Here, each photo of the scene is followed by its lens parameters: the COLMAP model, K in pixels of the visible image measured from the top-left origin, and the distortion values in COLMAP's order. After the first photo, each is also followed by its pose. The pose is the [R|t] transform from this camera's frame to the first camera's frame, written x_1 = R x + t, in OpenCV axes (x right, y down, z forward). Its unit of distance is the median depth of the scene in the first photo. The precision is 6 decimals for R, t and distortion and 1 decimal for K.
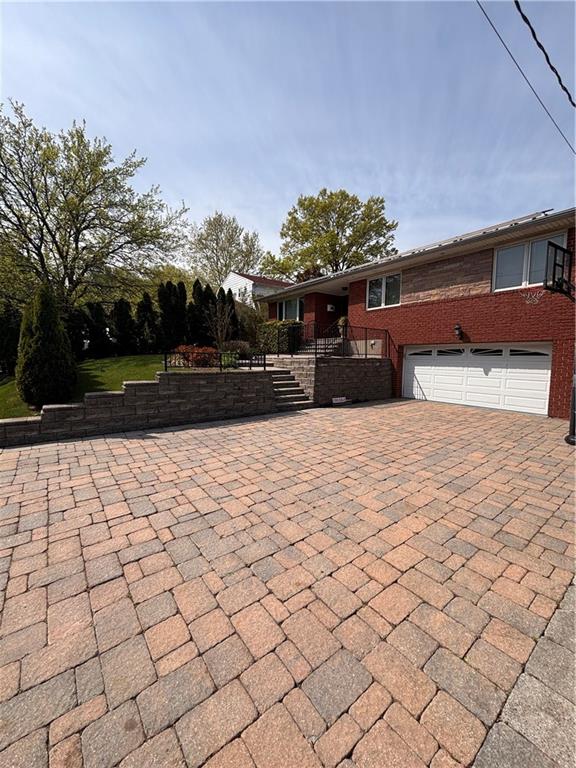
lens RADIAL K [[308.4, 0, 288.0], [0, 308.4, 384.0], [0, 0, 1]] dist [-0.000028, 0.000032]
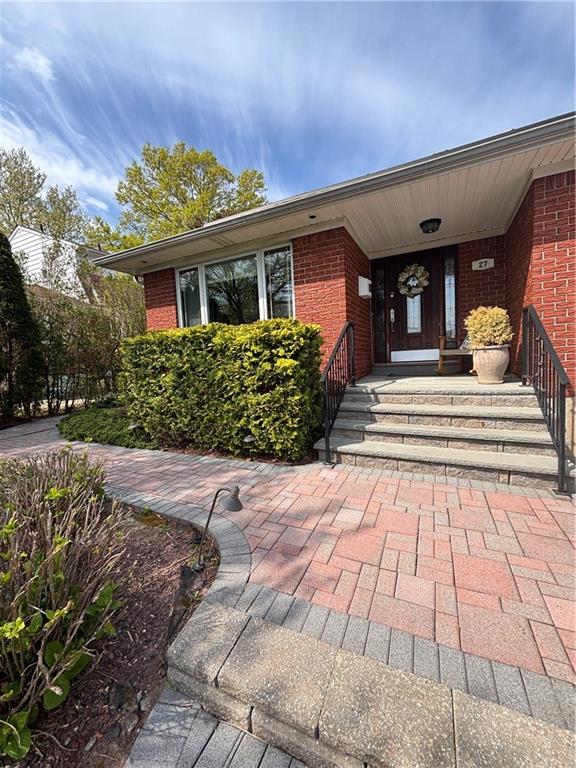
lens RADIAL K [[308.4, 0, 288.0], [0, 308.4, 384.0], [0, 0, 1]] dist [-0.000028, 0.000032]
pose [[0.884265, -0.092137, 0.457806, -0.041183], [0.104502, 0.994523, -0.001692, -0.057614], [-0.455143, 0.049337, 0.889051, 0.288081]]
